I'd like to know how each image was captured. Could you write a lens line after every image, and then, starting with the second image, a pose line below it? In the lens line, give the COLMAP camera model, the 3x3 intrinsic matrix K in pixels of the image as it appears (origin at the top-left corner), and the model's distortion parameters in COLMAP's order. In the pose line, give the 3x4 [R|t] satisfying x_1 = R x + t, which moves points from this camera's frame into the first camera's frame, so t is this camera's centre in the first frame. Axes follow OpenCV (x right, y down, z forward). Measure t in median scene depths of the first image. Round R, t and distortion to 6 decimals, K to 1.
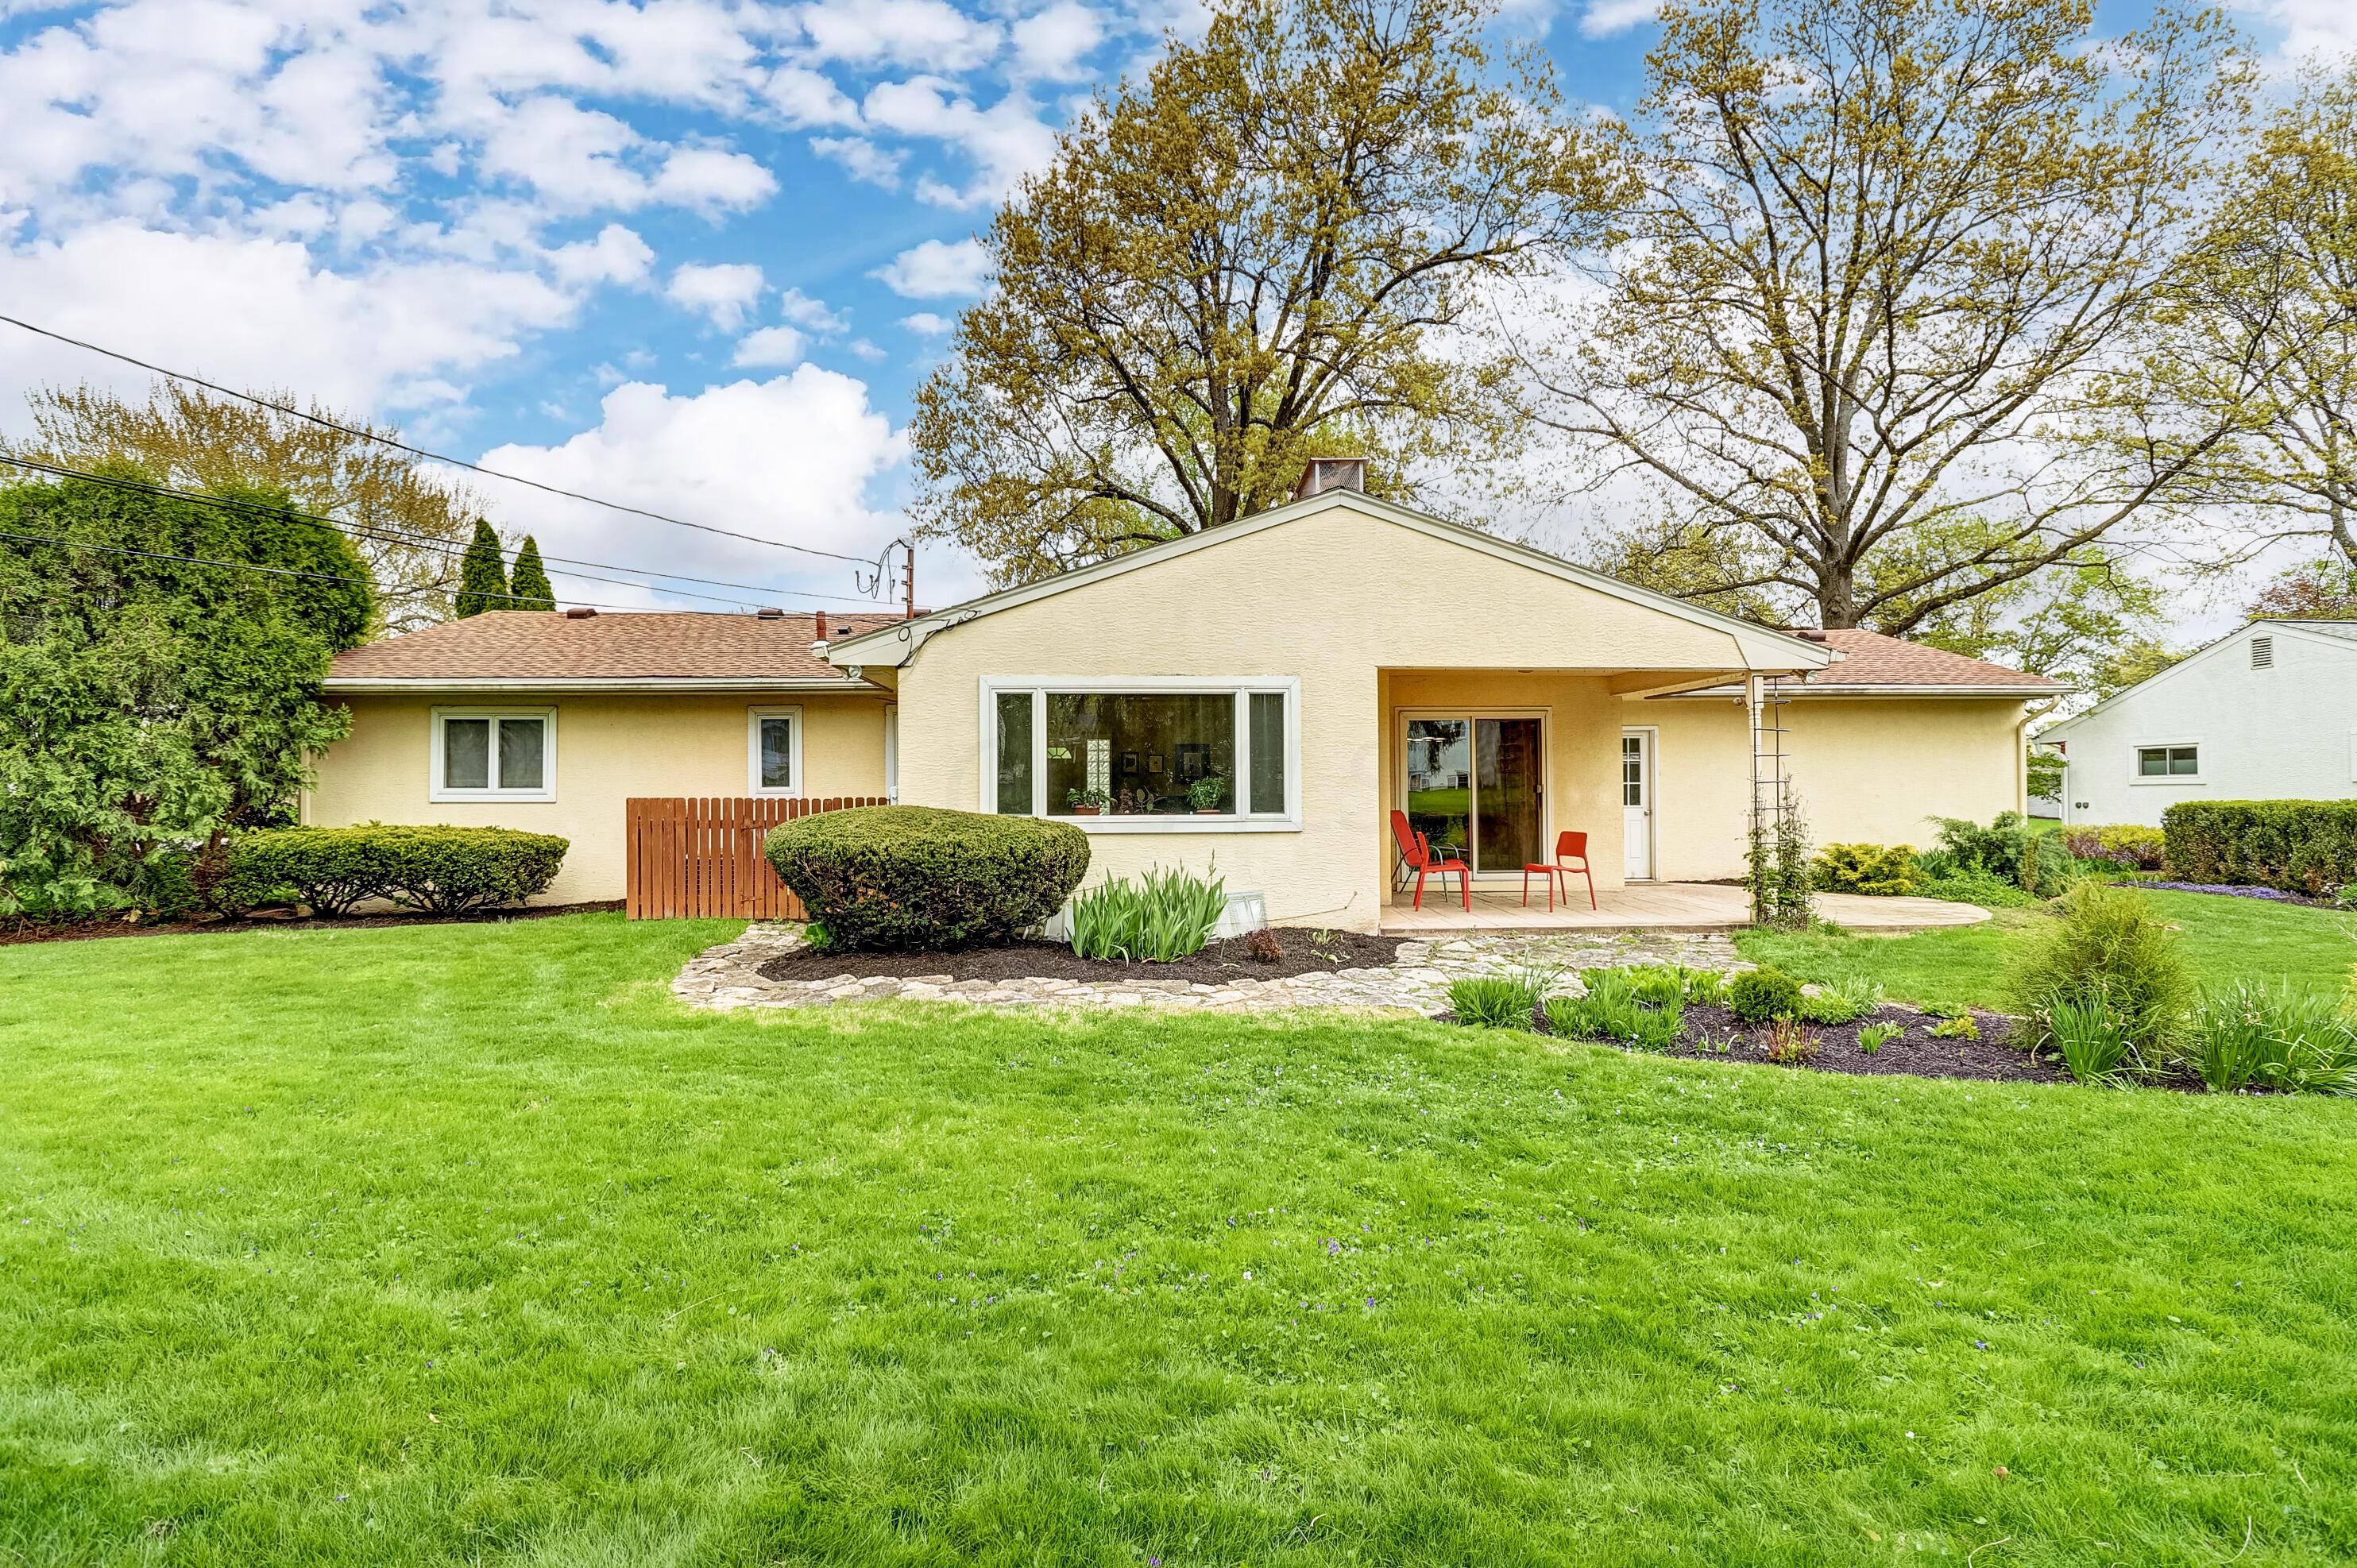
lens RADIAL K [[1136.3, 0, 1178.5], [0, 1136.3, 784.0], [0, 0, 1]] dist [0.005145, 0.001143]
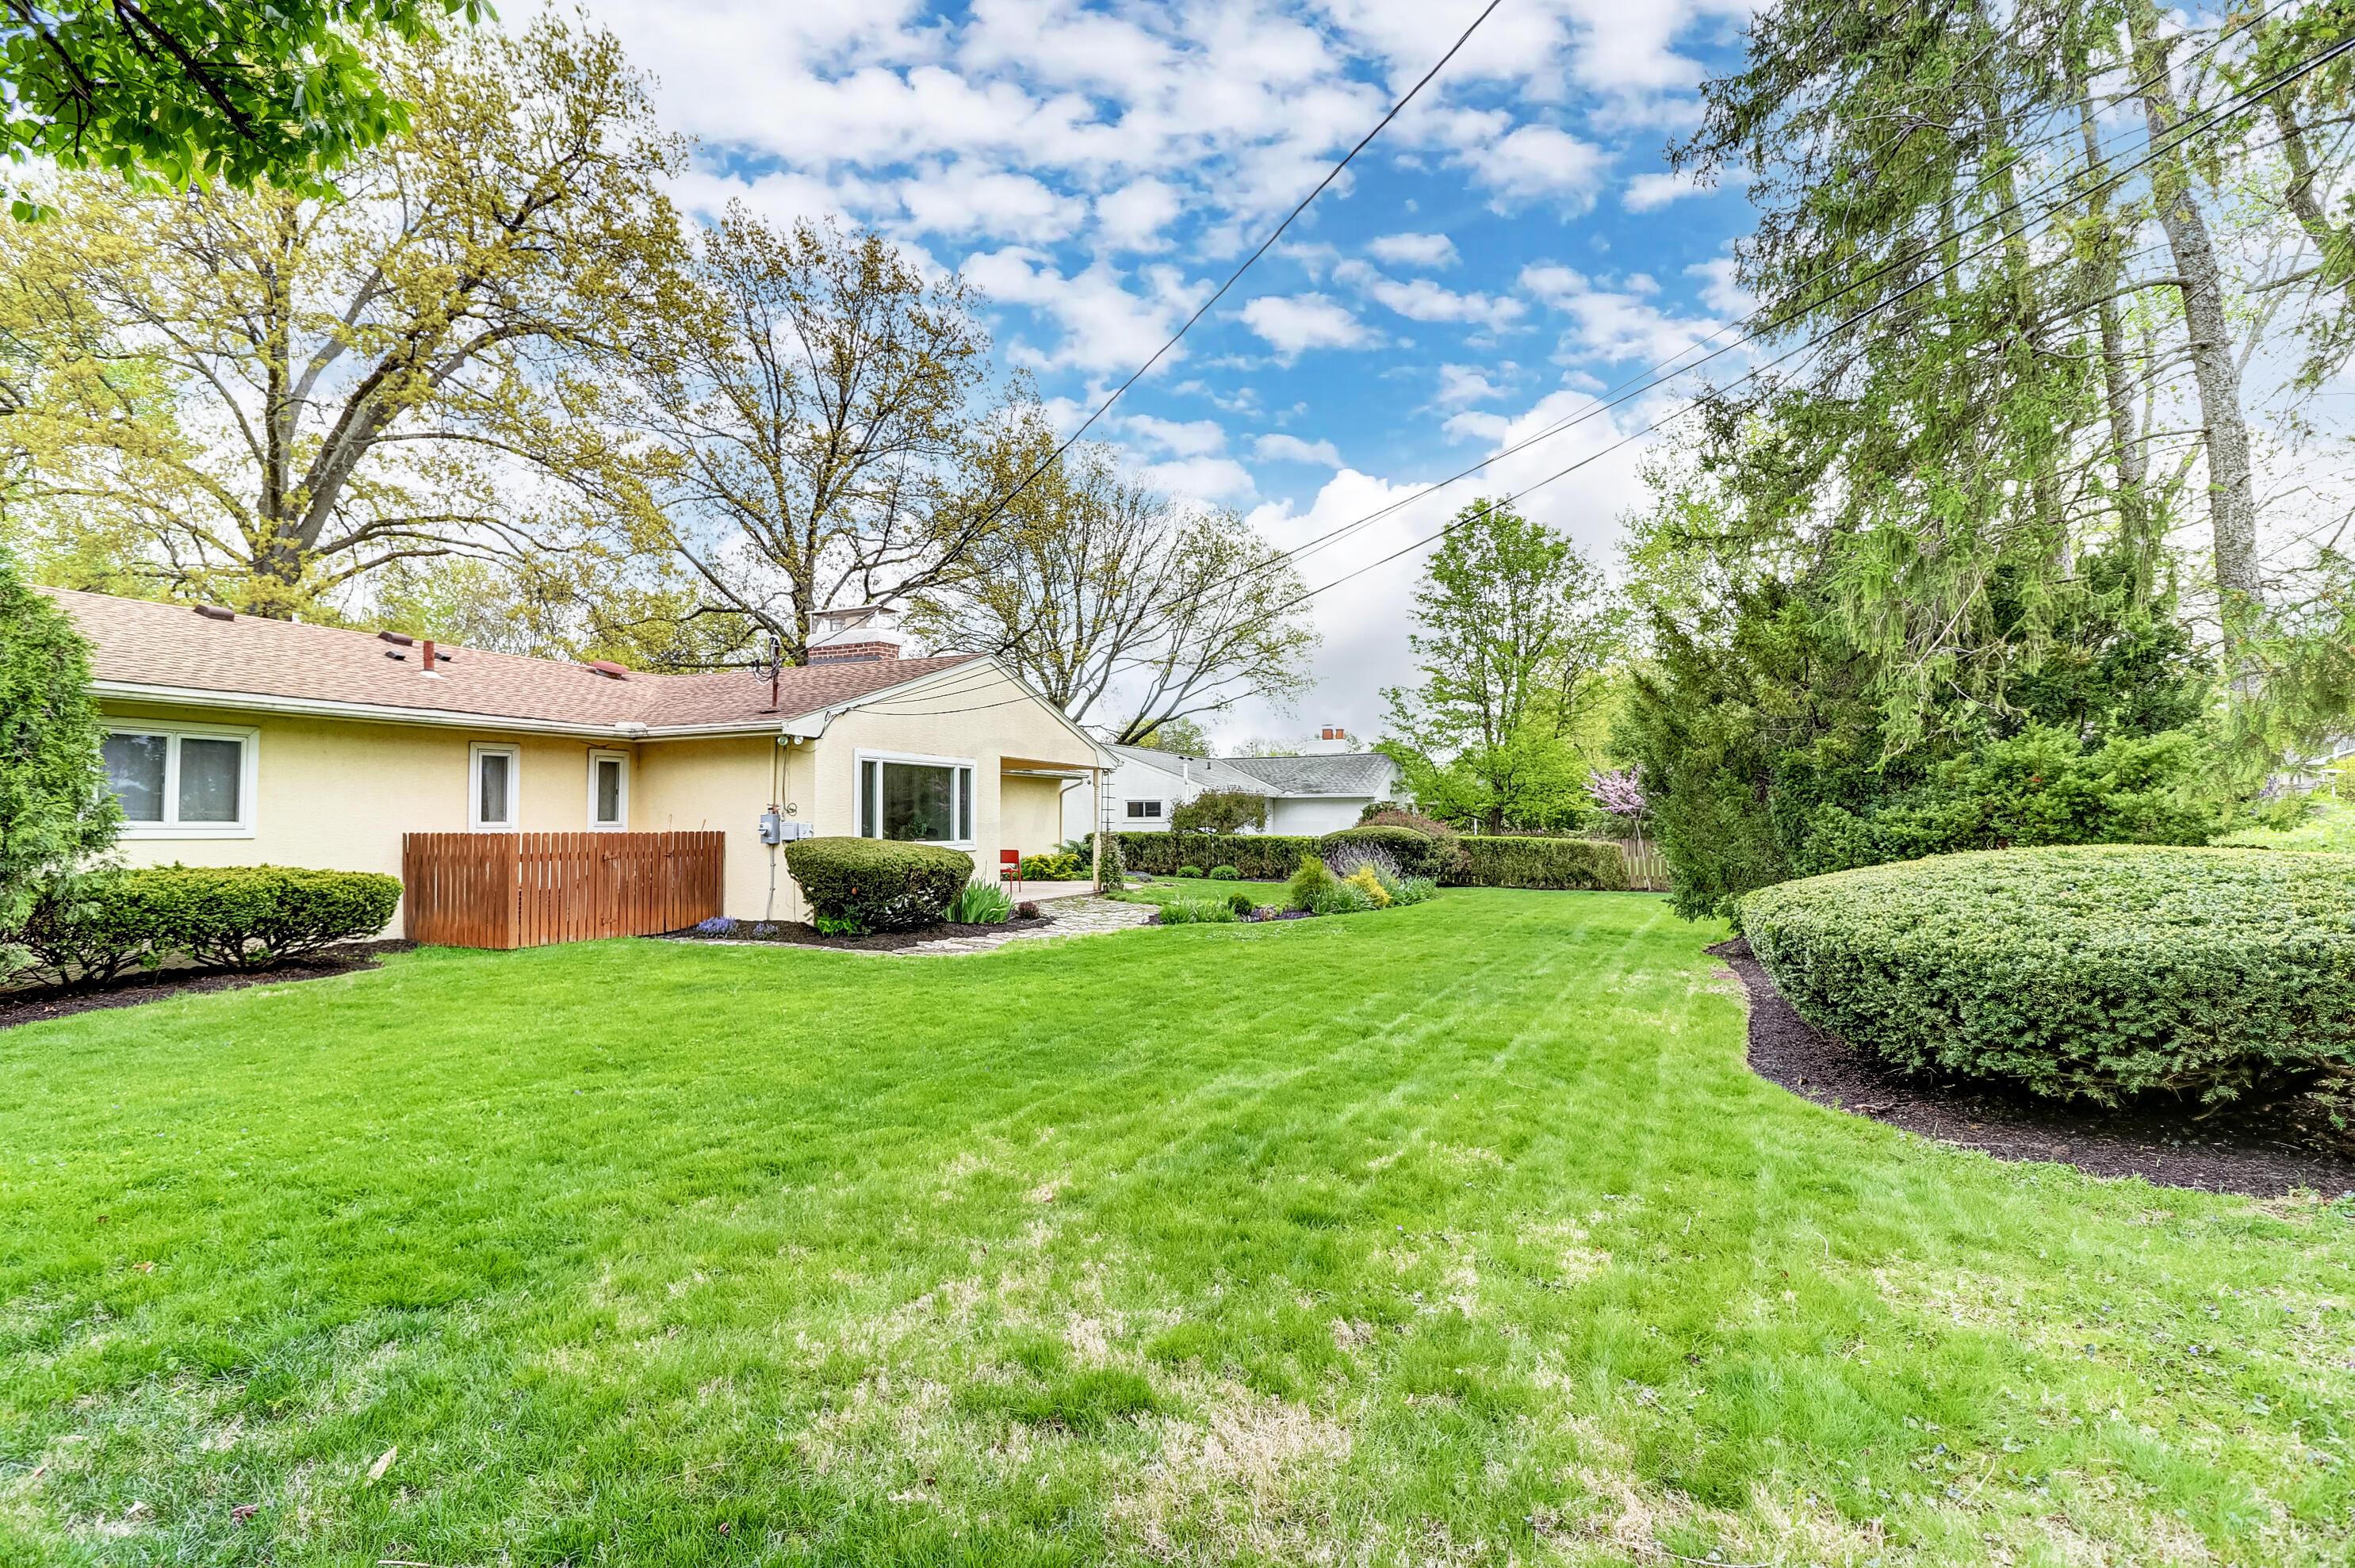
lens RADIAL K [[1135.3, 0, 1177.5], [0, 1135.3, 784.0], [0, 0, 1]] dist [0.005145, 0.001143]
pose [[0.418276, 0.034856, 0.907651, -1.137162], [-0.001631, 0.999291, -0.037623, 0.006590], [-0.908319, 0.014256, 0.418036, 0.011268]]
